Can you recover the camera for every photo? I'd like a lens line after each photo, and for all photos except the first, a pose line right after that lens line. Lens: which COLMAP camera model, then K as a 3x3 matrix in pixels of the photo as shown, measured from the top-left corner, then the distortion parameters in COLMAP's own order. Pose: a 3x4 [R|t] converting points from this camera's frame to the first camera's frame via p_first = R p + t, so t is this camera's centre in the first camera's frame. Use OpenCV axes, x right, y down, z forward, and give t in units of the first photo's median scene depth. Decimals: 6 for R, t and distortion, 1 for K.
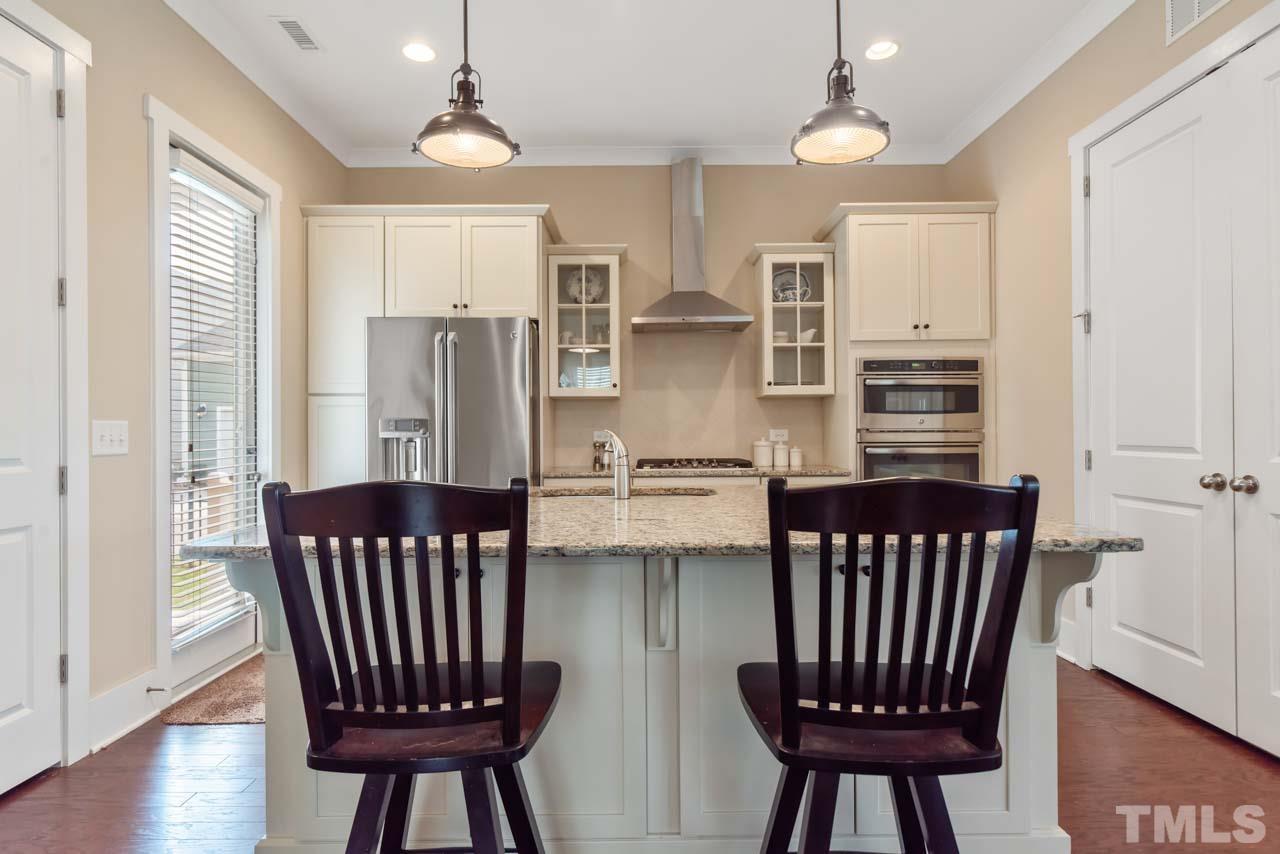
lens RADIAL K [[683.7, 0, 640.0], [0, 683.7, 427.0], [0, 0, 1]] dist [0.001279, 0.001101]
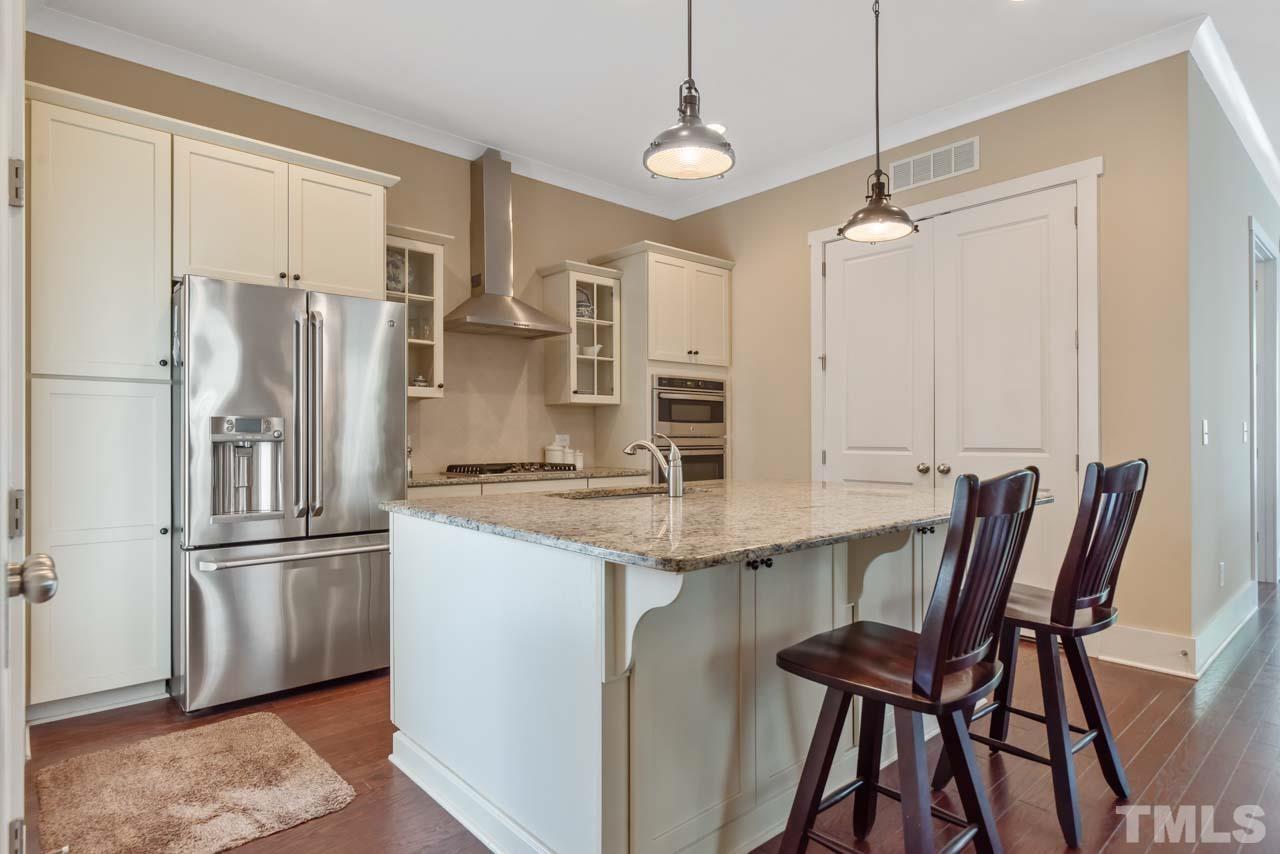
lens RADIAL K [[688.2, 0, 639.8], [0, 688.2, 432.8], [0, 0, 1]] dist [0.002354, 0.000882]
pose [[0.748731, 0.009571, 0.662805, -0.466842], [-0.008972, 0.999950, -0.004304, 0.004556], [-0.662813, -0.002724, 0.748780, 0.125526]]
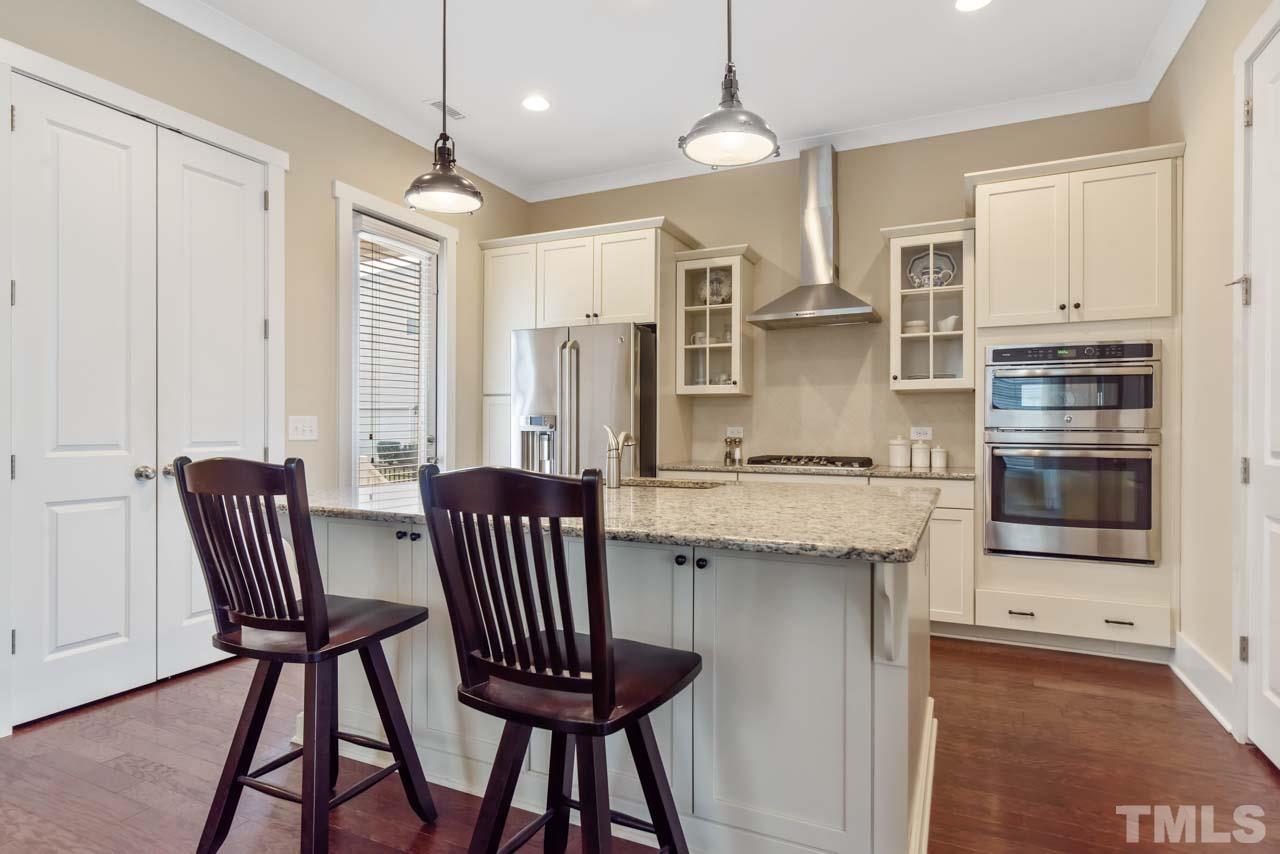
lens RADIAL K [[683.7, 0, 640.0], [0, 683.7, 427.0], [0, 0, 1]] dist [0.001279, 0.001101]
pose [[0.902666, 0.009201, -0.430244, 0.285975], [-0.006295, 0.999947, 0.008178, -0.001882], [0.430296, -0.004673, 0.902676, 0.011137]]
